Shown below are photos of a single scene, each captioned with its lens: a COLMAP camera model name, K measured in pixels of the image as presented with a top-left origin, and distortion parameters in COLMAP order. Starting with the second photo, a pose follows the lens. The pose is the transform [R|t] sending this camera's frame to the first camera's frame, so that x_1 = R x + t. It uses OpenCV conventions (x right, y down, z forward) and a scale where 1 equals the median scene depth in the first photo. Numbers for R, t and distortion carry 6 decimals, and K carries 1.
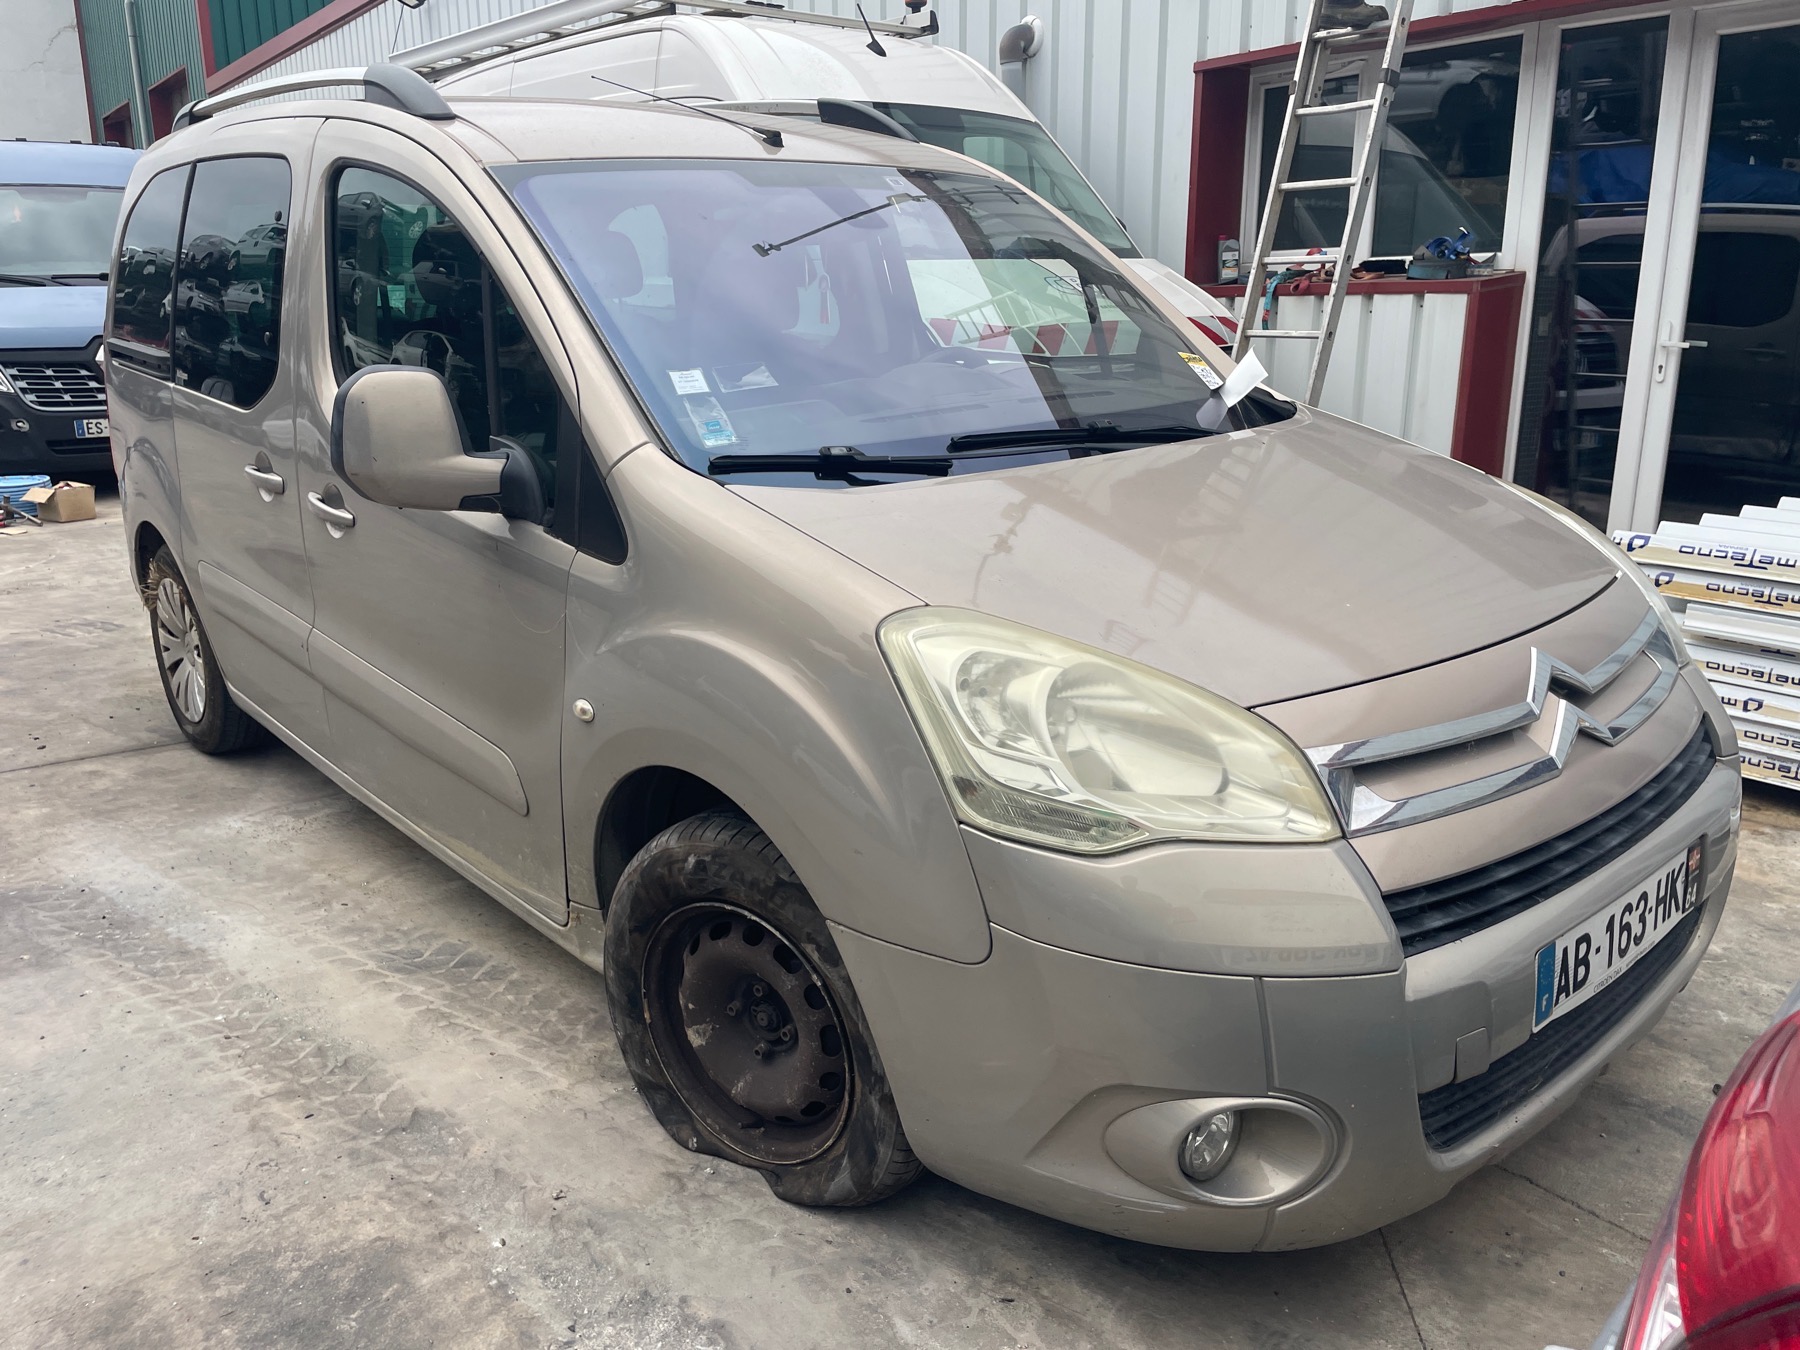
lens RADIAL K [[1368.6, 0, 908.4], [0, 1368.6, 679.3], [0, 0, 1]] dist [0.082233, -0.114010]
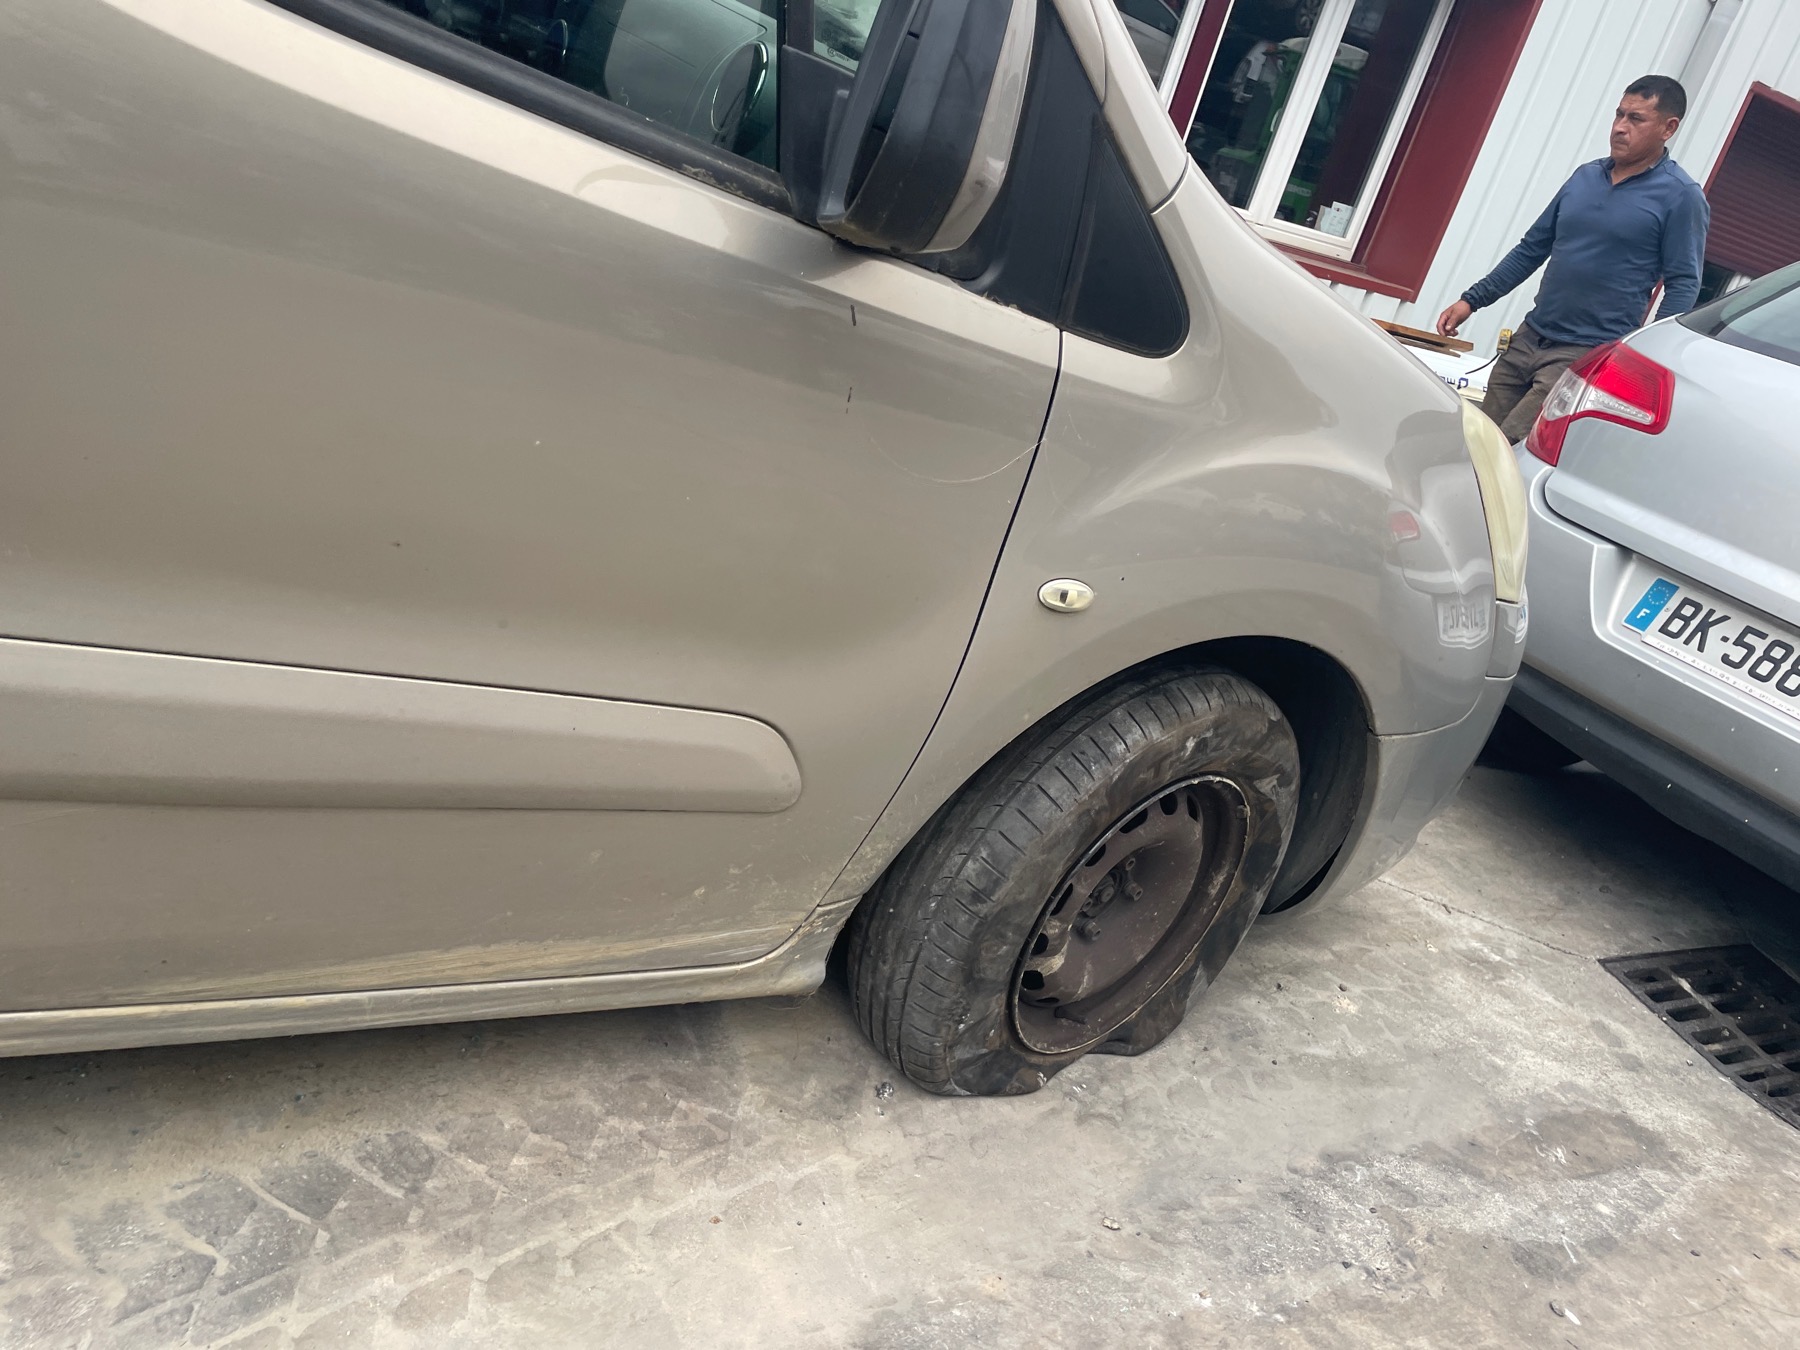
lens RADIAL K [[1363.2, 0, 878.0], [0, 1363.2, 675.7], [0, 0, 1]] dist [0.081906, -0.104557]
pose [[0.222839, -0.319306, 0.921079, -0.687844], [-0.016193, 0.943494, 0.330994, -0.120616], [-0.974721, -0.088674, 0.205077, 0.783206]]
